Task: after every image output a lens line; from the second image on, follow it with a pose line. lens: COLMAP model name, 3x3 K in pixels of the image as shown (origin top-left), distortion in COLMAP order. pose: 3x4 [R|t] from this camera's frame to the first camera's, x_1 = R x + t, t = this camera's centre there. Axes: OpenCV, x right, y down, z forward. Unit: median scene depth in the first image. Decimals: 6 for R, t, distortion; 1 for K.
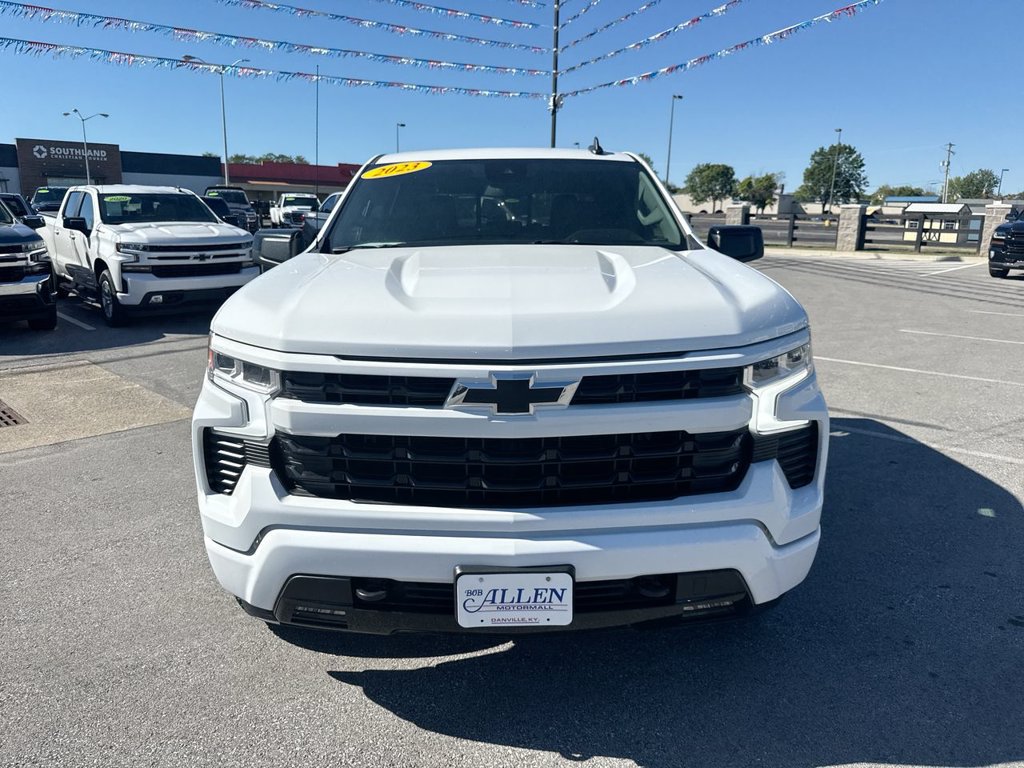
lens RADIAL K [[699.6, 0, 512.0], [0, 699.6, 384.0], [0, 0, 1]] dist [0.069707, -0.085860]
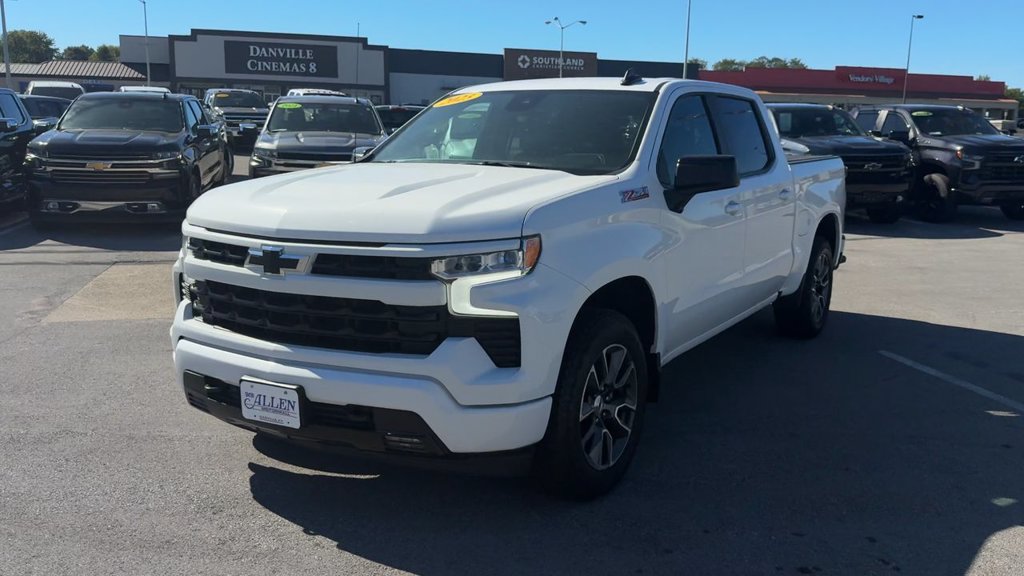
lens RADIAL K [[866.7, 0, 594.4], [0, 866.7, 299.5], [0, 0, 1]] dist [0.043192, -0.001164]
pose [[0.883266, 0.103559, -0.457293, 1.373479], [-0.122557, 0.992389, -0.011982, 0.032727], [0.452572, 0.066627, 0.889235, -0.301859]]
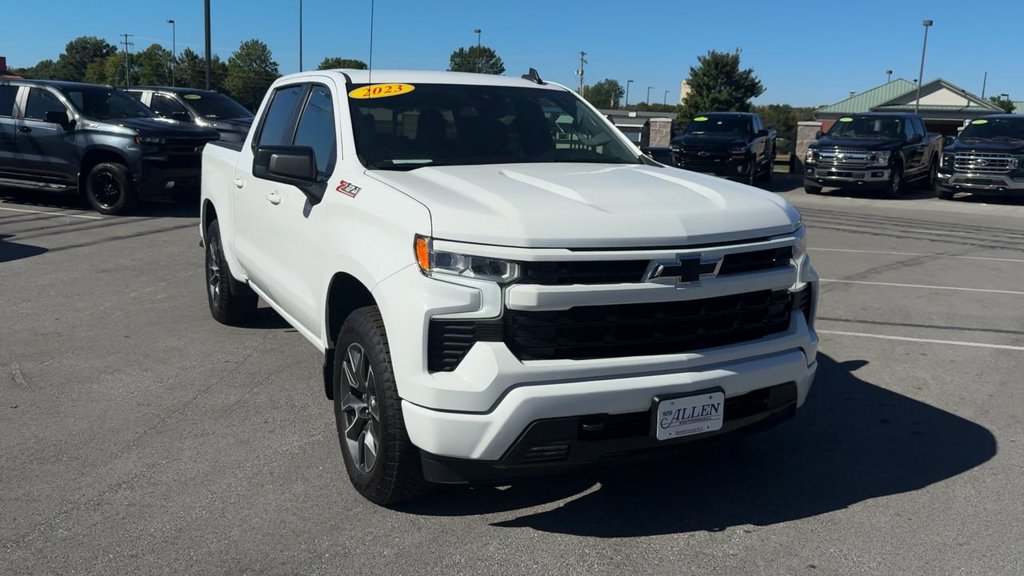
lens RADIAL K [[862.3, 0, 511.5], [0, 862.3, 258.6], [0, 0, 1]] dist [0.006738, -0.007088]
pose [[0.900287, -0.042945, 0.433174, -1.045803], [0.073927, 0.995750, -0.054927, 0.060962], [-0.428974, 0.081473, 0.899635, -0.425636]]
